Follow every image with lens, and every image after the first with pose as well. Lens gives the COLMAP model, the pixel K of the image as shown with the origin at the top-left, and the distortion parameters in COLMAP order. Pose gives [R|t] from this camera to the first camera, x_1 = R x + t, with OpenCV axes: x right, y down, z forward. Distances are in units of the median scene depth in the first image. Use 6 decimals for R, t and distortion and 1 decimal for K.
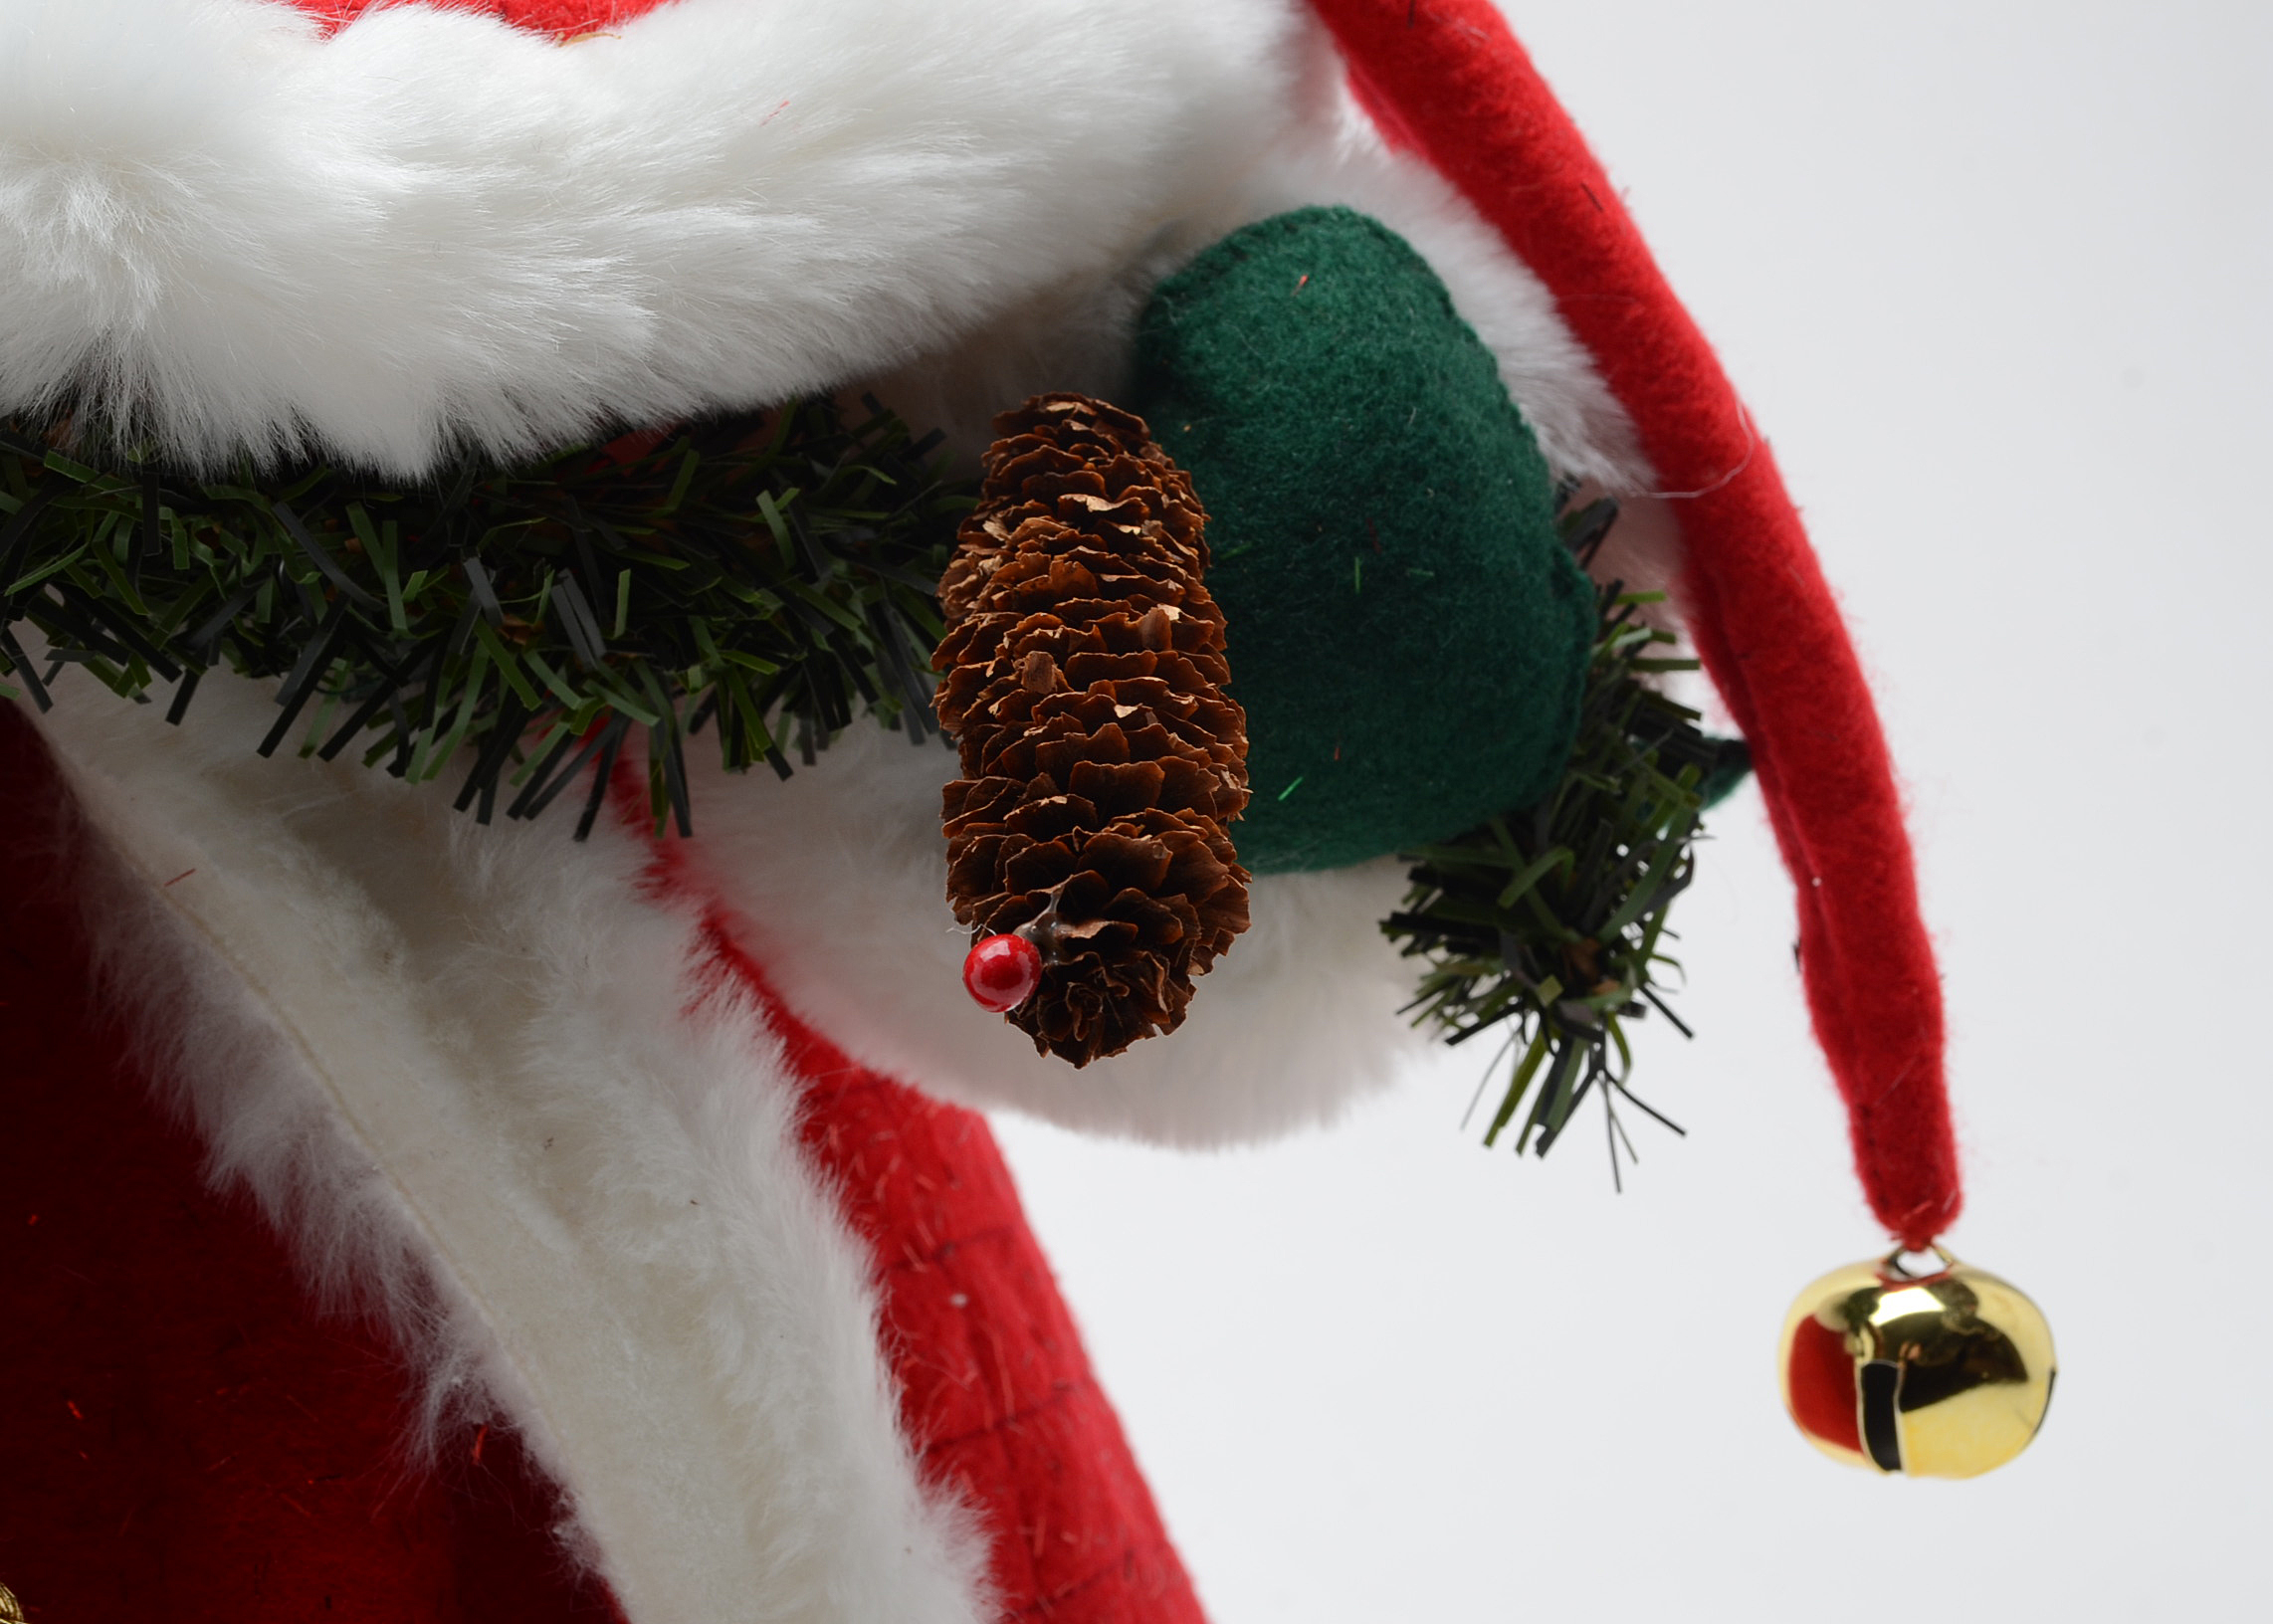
lens RADIAL K [[4048.7, 0, 1137.4], [0, 4048.7, 846.9], [0, 0, 1]] dist [-0.005176, -0.014751]
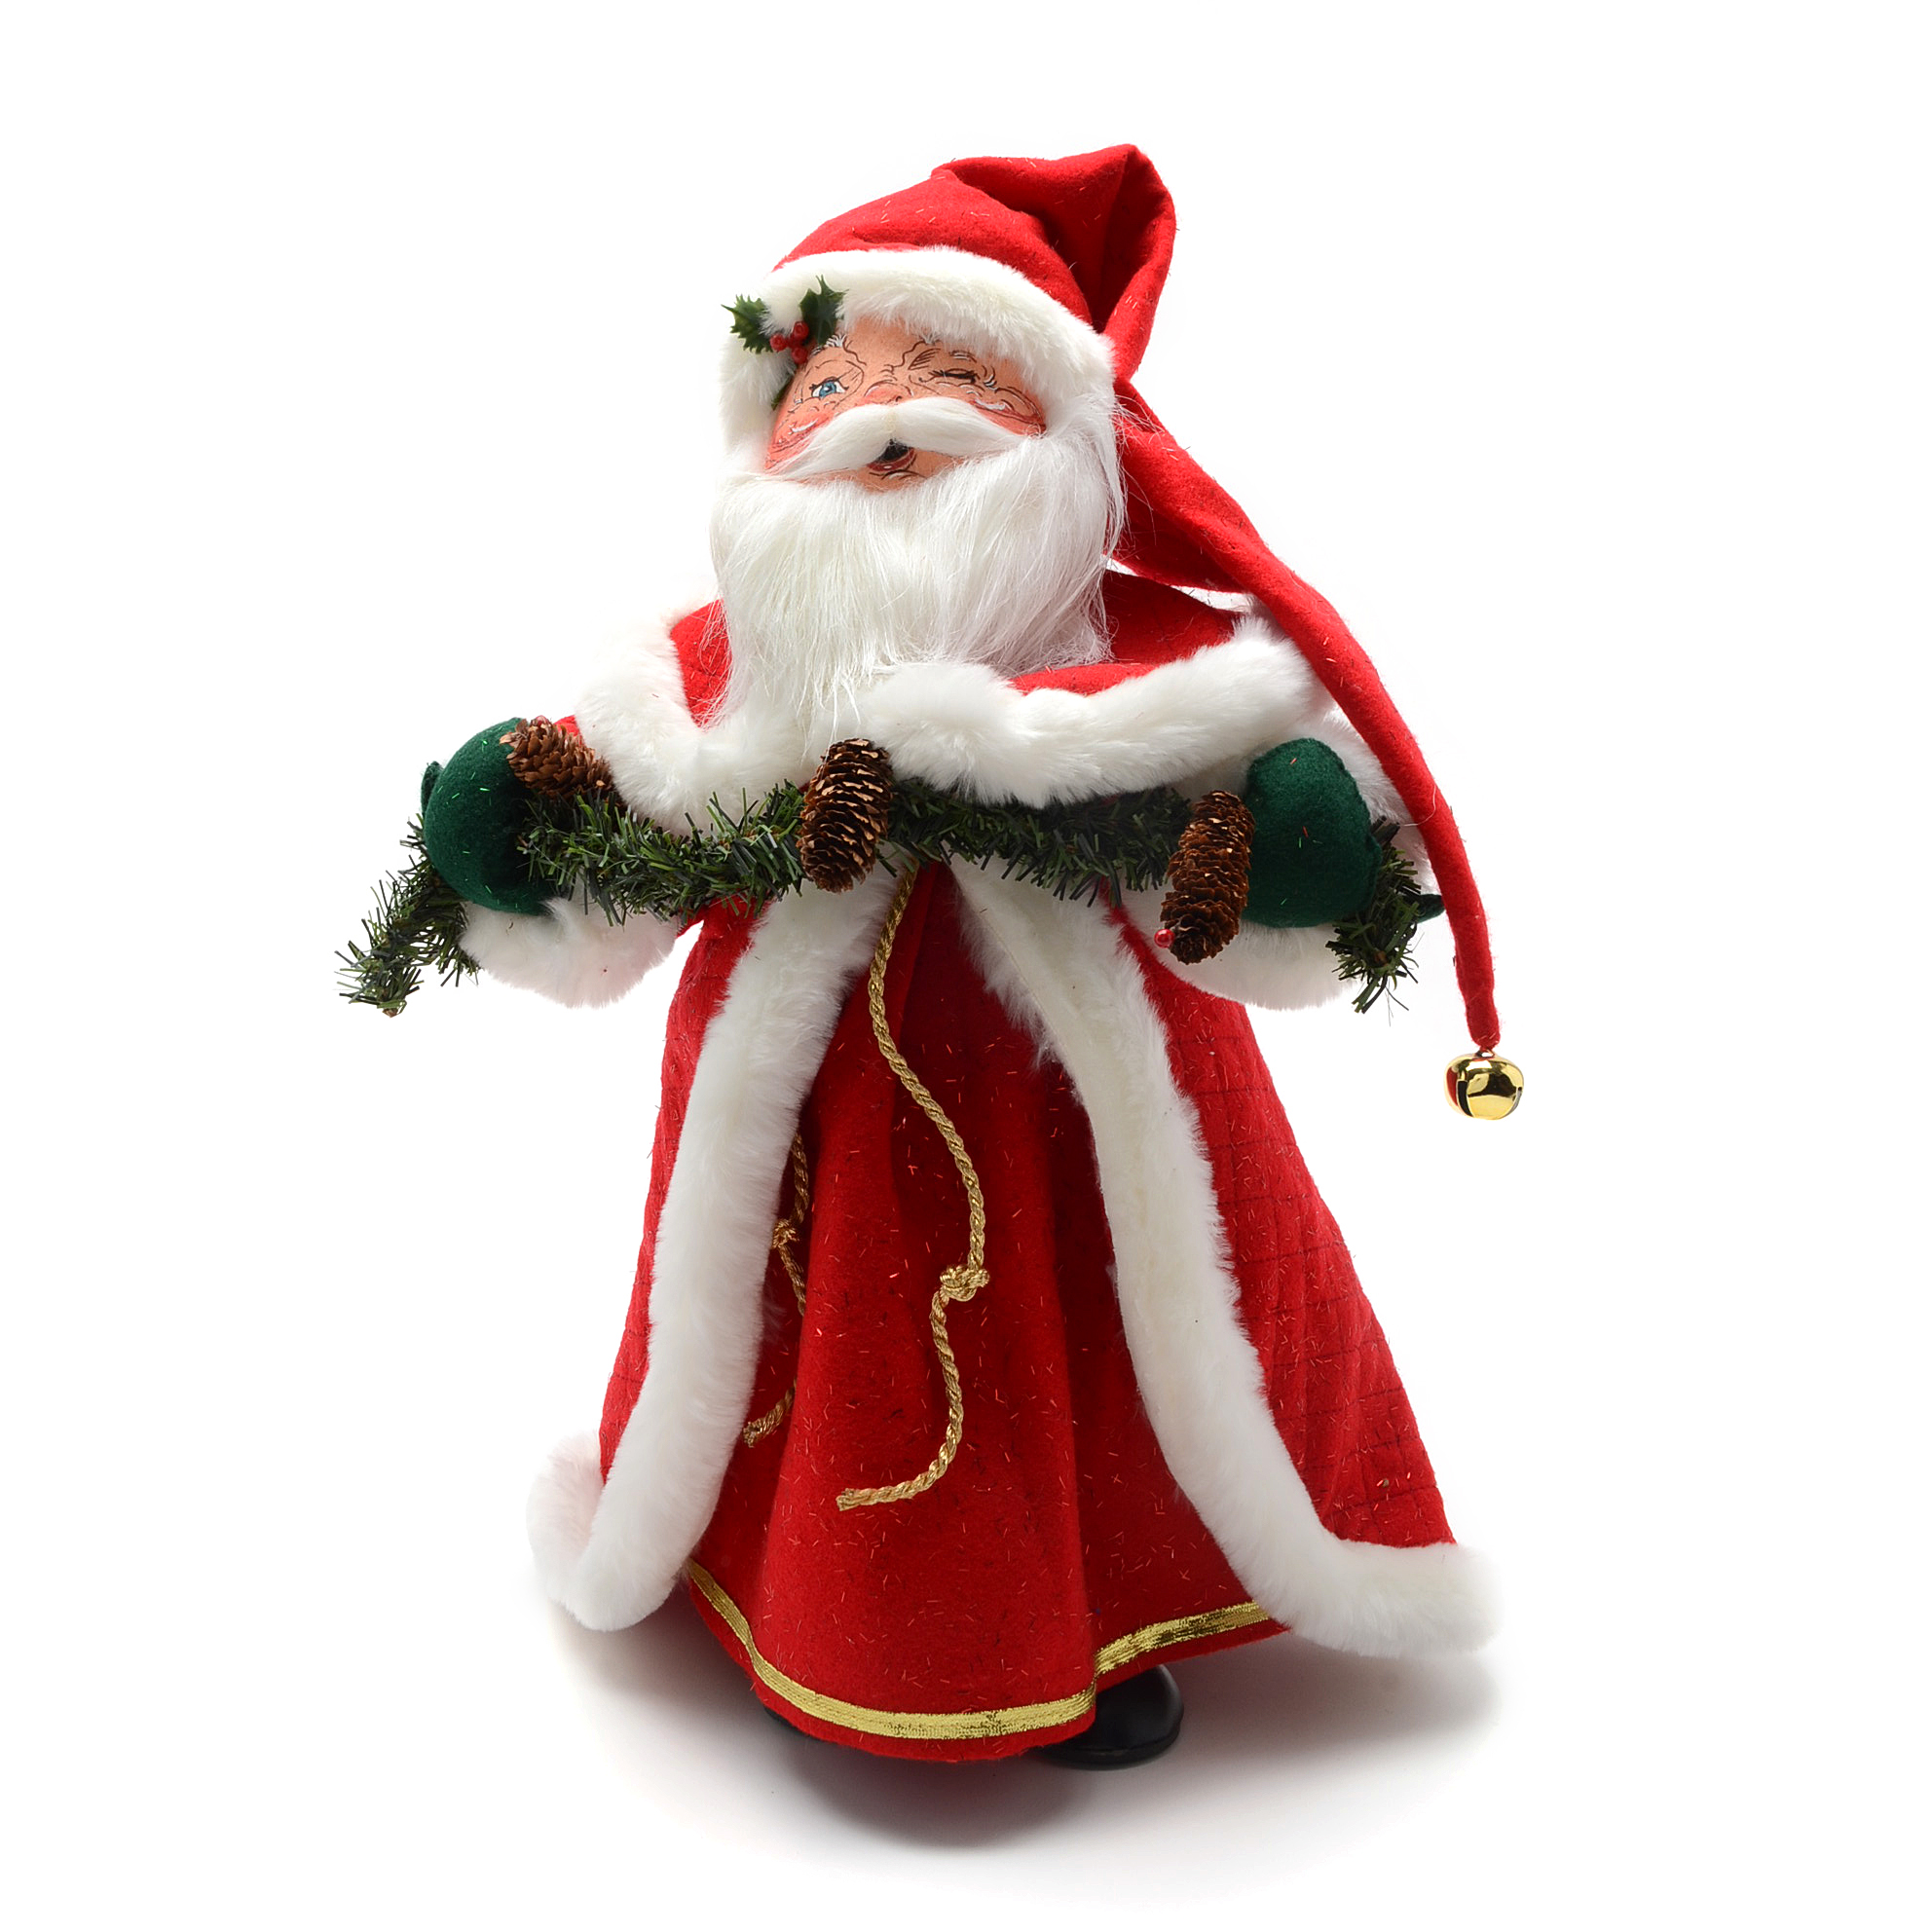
lens RADIAL K [[2516.6, 0, 966.0], [0, 2516.6, 966.0], [0, 0, 1]] dist [-0.123360, -0.003963]
pose [[0.944296, 0.051245, -0.325083, 0.515699], [-0.055055, 0.998480, -0.002524, 0.065896], [0.324459, 0.020281, 0.945682, -1.230295]]
